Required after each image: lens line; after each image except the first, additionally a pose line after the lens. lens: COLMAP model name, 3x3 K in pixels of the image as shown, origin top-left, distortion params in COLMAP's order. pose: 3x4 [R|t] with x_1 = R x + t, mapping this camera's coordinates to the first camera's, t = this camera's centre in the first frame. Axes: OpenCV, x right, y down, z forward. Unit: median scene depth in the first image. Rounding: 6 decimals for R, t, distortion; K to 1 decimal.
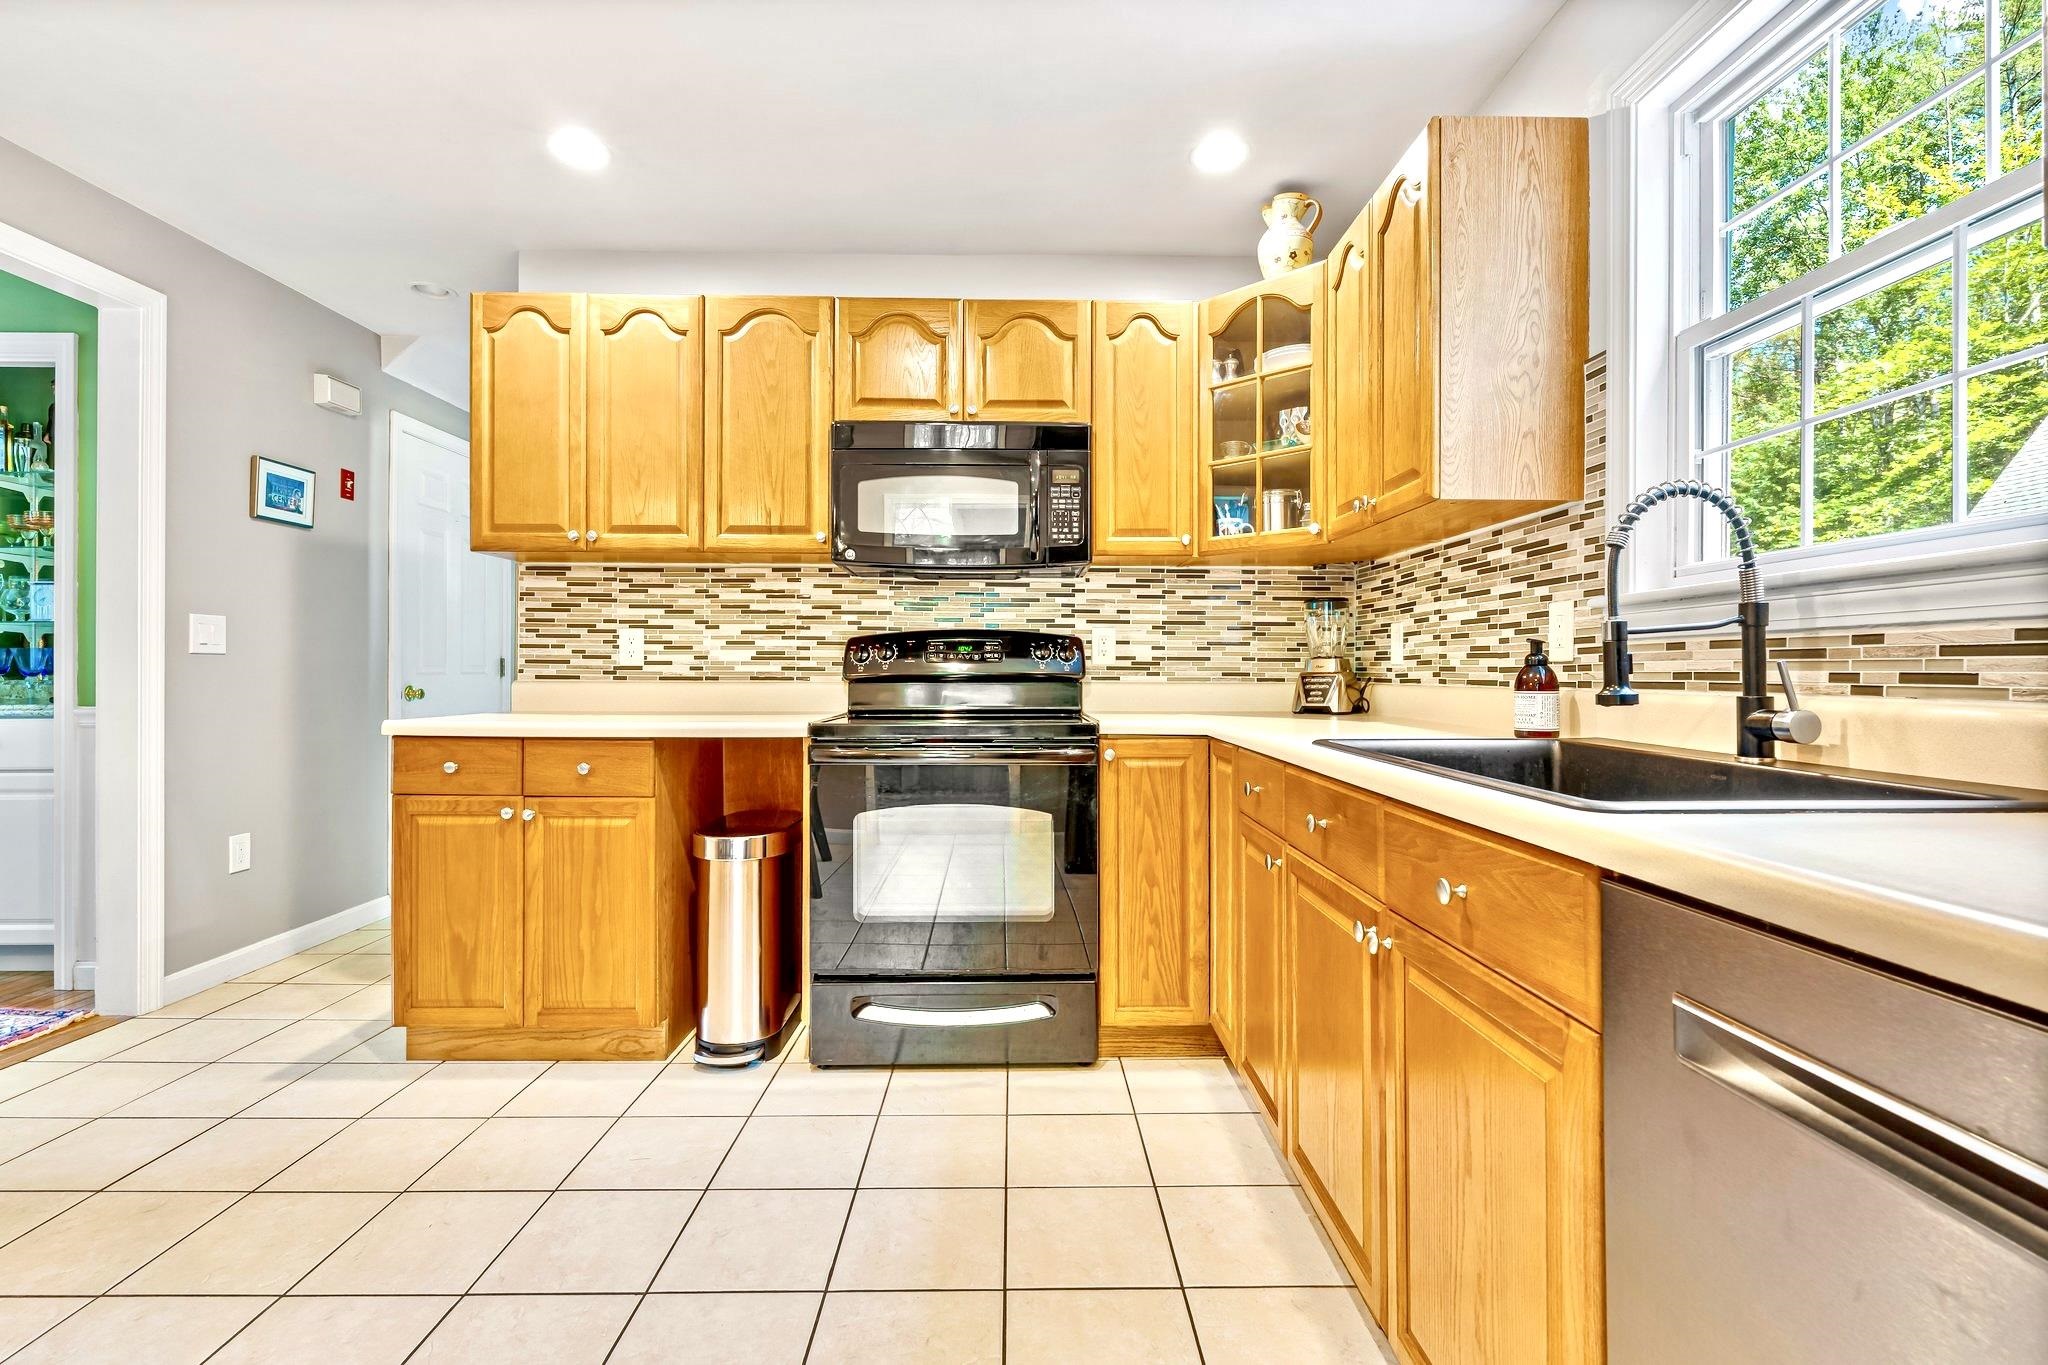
lens RADIAL K [[905.6, 0, 1028.5], [0, 905.6, 673.9], [0, 0, 1]] dist [-0.016859, -0.000034]
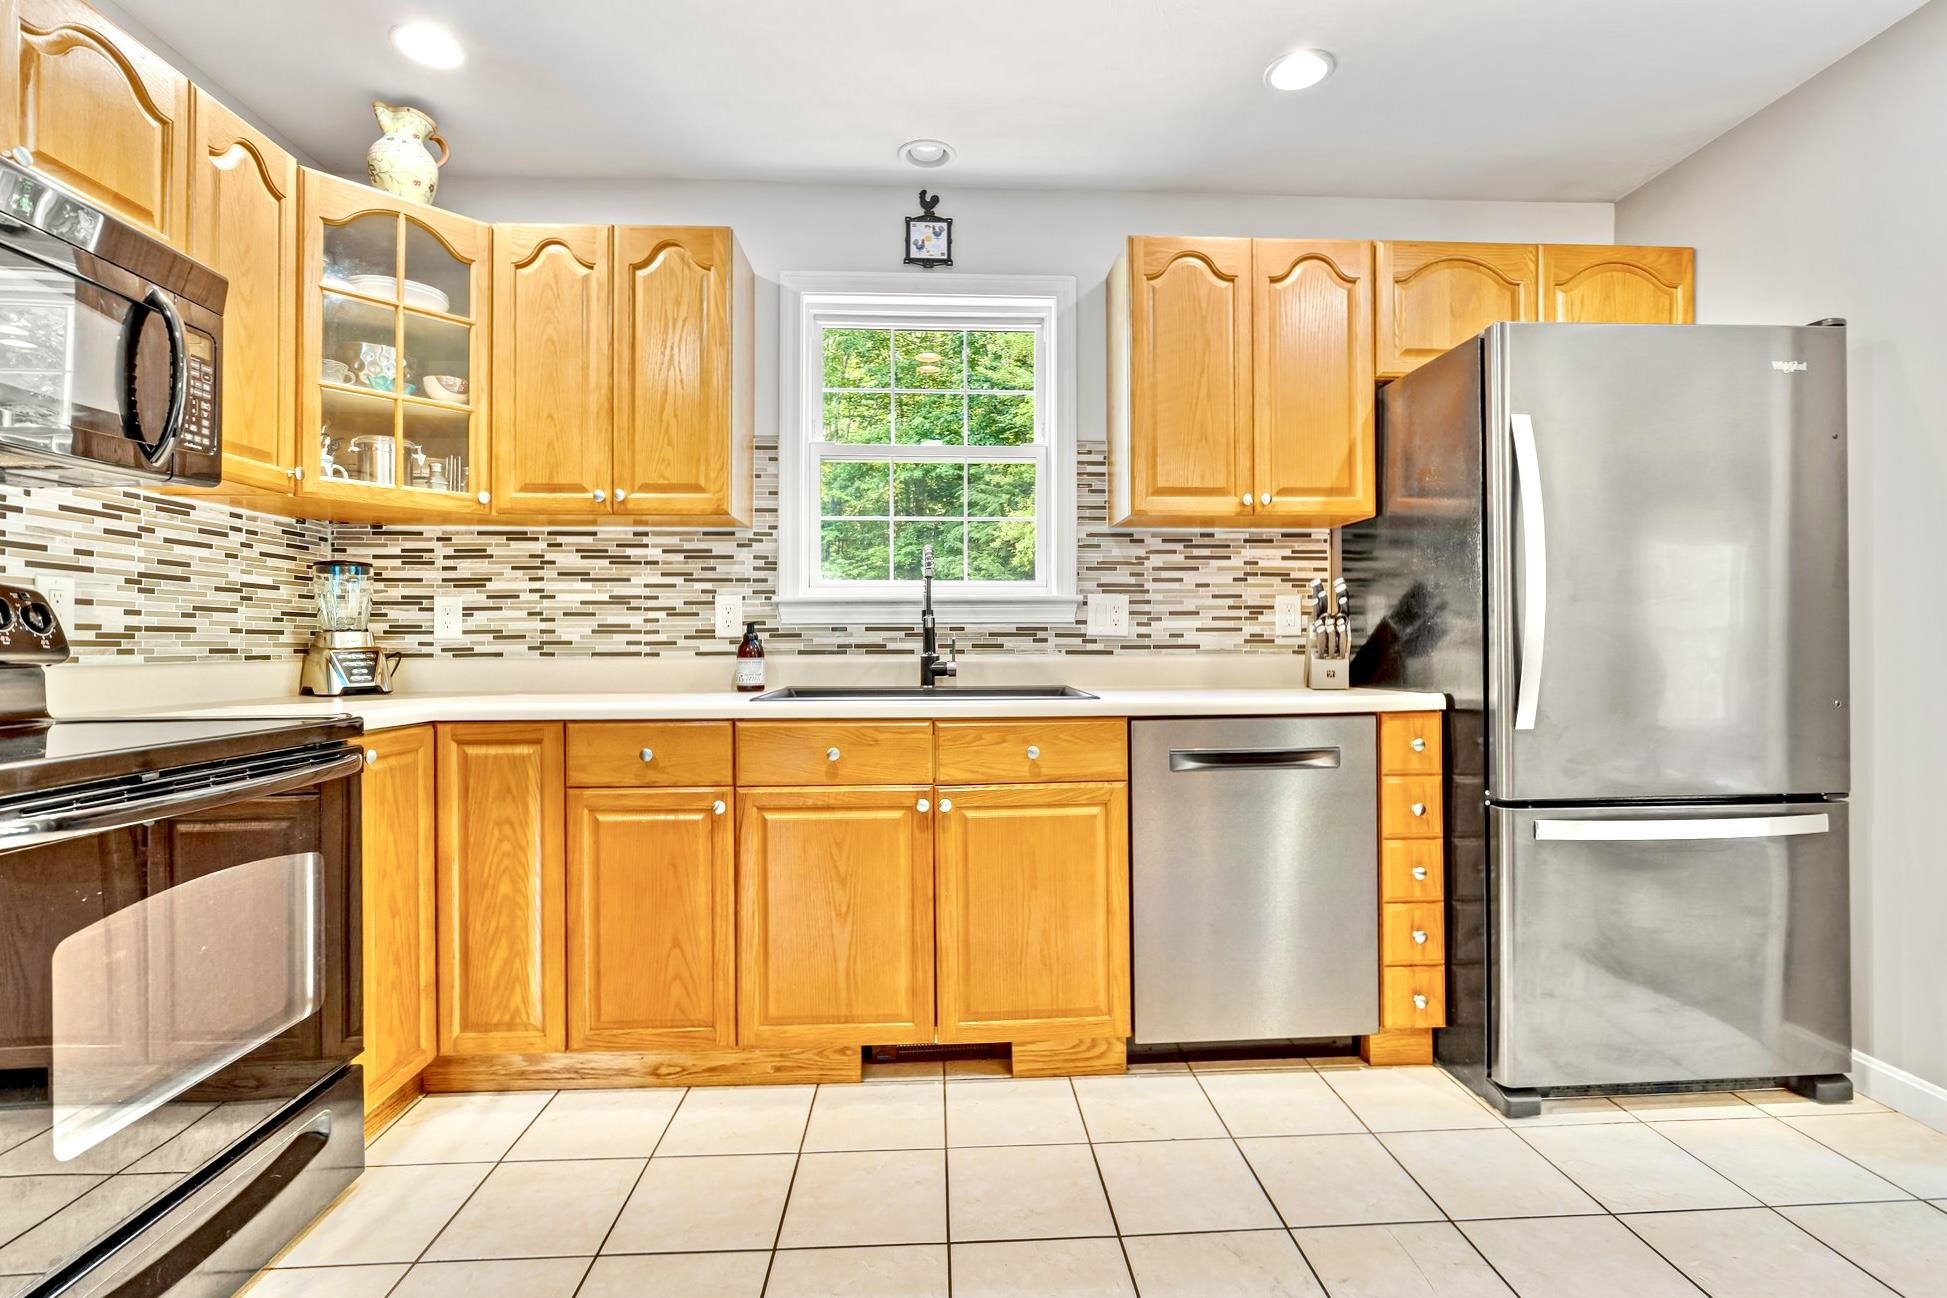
lens RADIAL K [[904.7, 0, 985.7], [0, 904.7, 643.6], [0, 0, 1]] dist [-0.008040, -0.000175]
pose [[-0.035646, -0.002985, 0.999360, -0.667944], [0.007305, 0.999968, 0.003247, -0.004352], [-0.999338, 0.007416, -0.035623, 0.502016]]
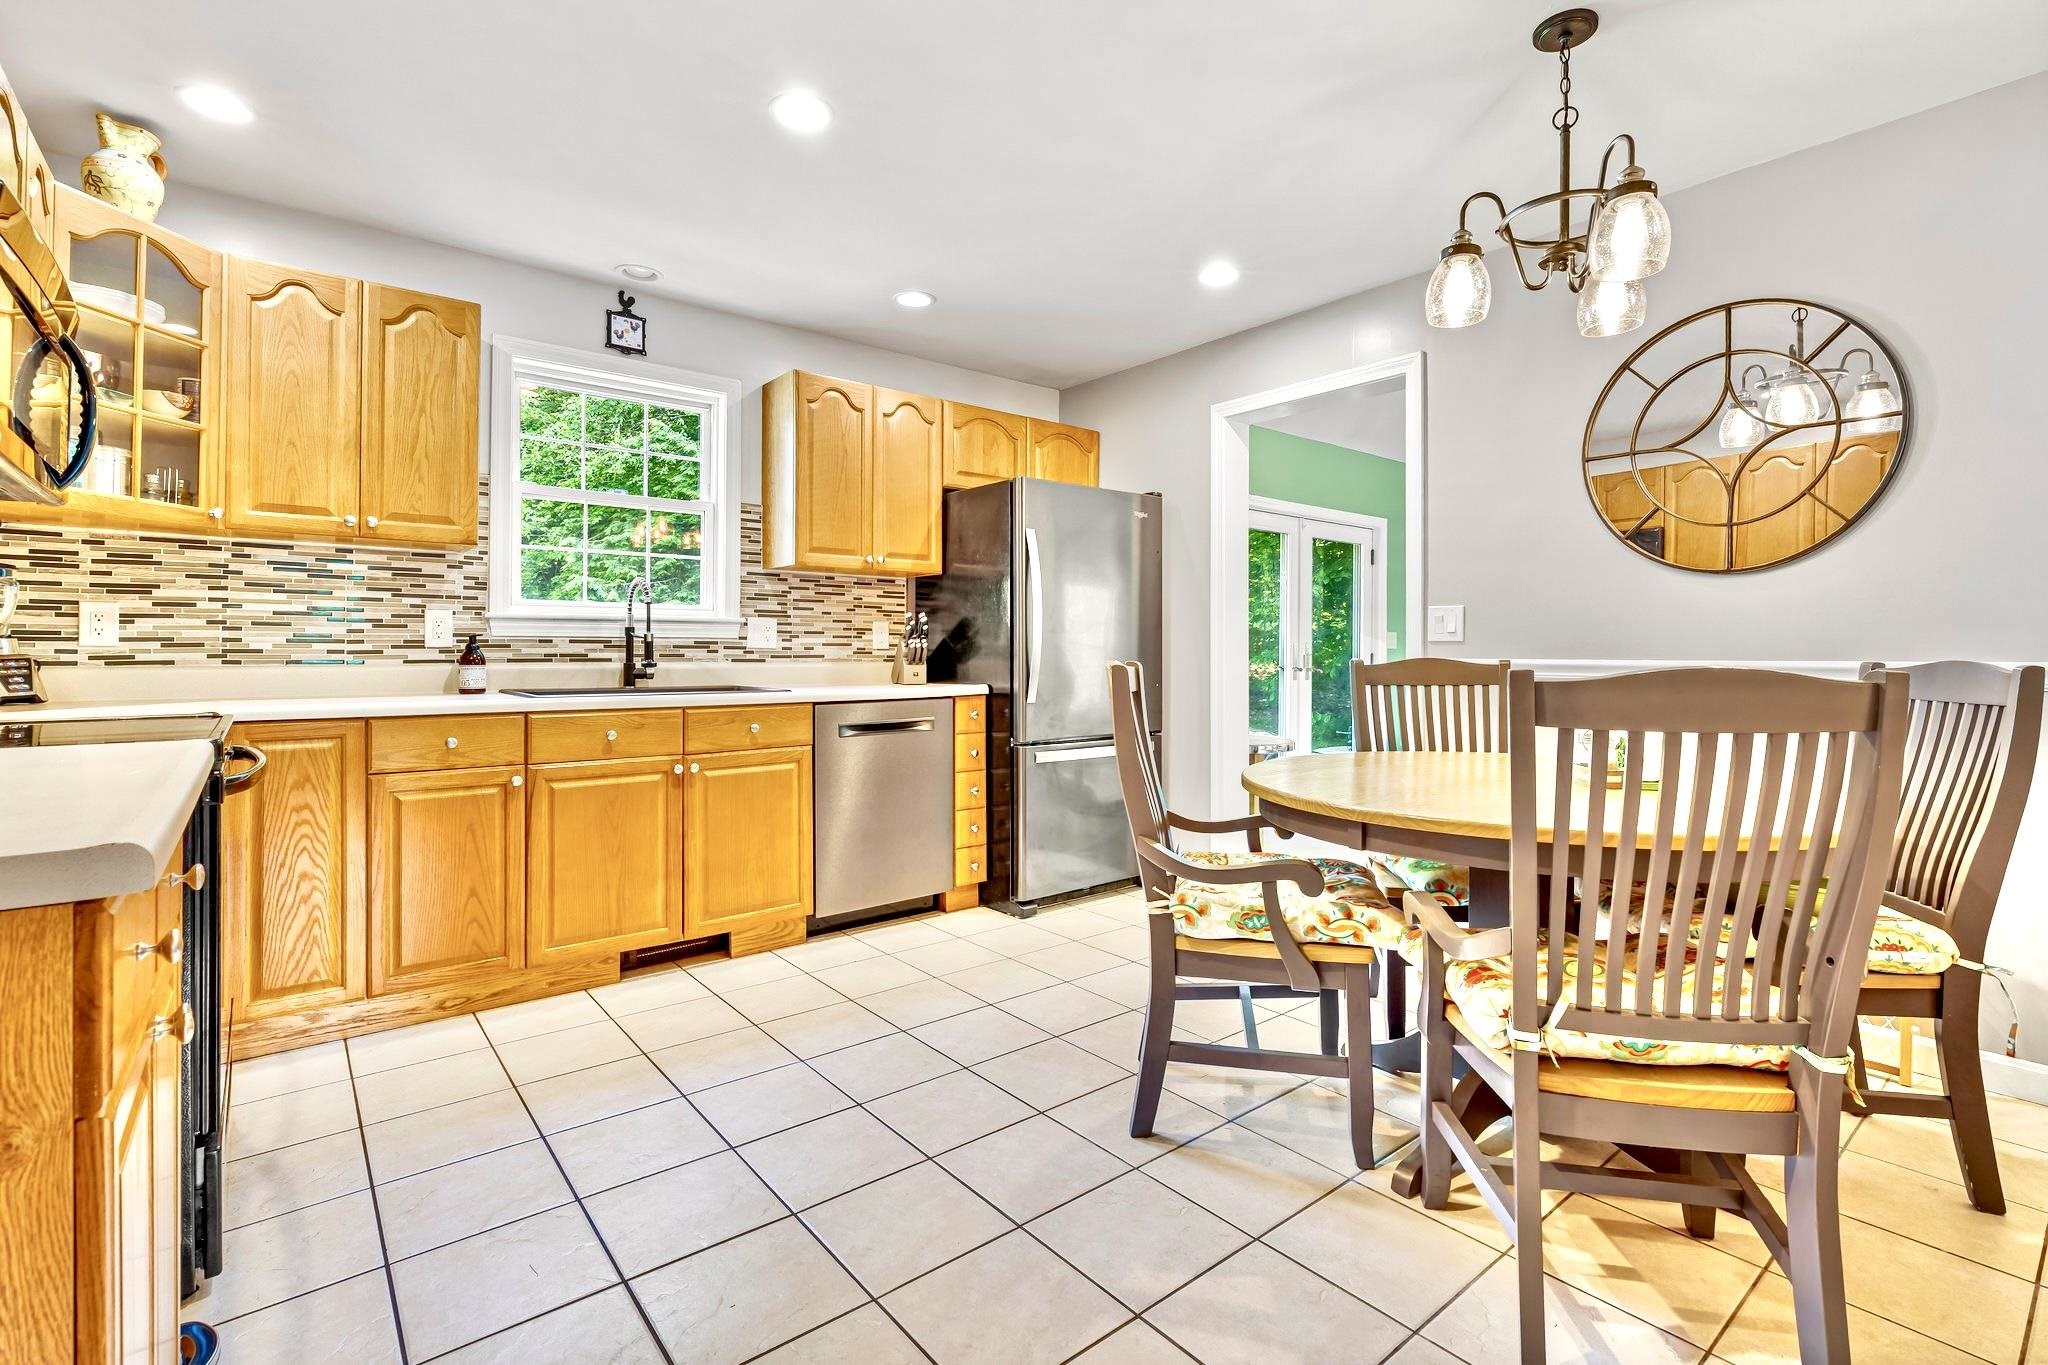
lens RADIAL K [[929.1, 0, 1032.0], [0, 929.1, 654.2], [0, 0, 1]] dist [-0.002879, 0.000079]
pose [[-0.615820, -0.004440, 0.787874, -1.075947], [-0.000300, 0.999985, 0.005401, -0.008165], [-0.787886, 0.003090, -0.615813, 0.925839]]
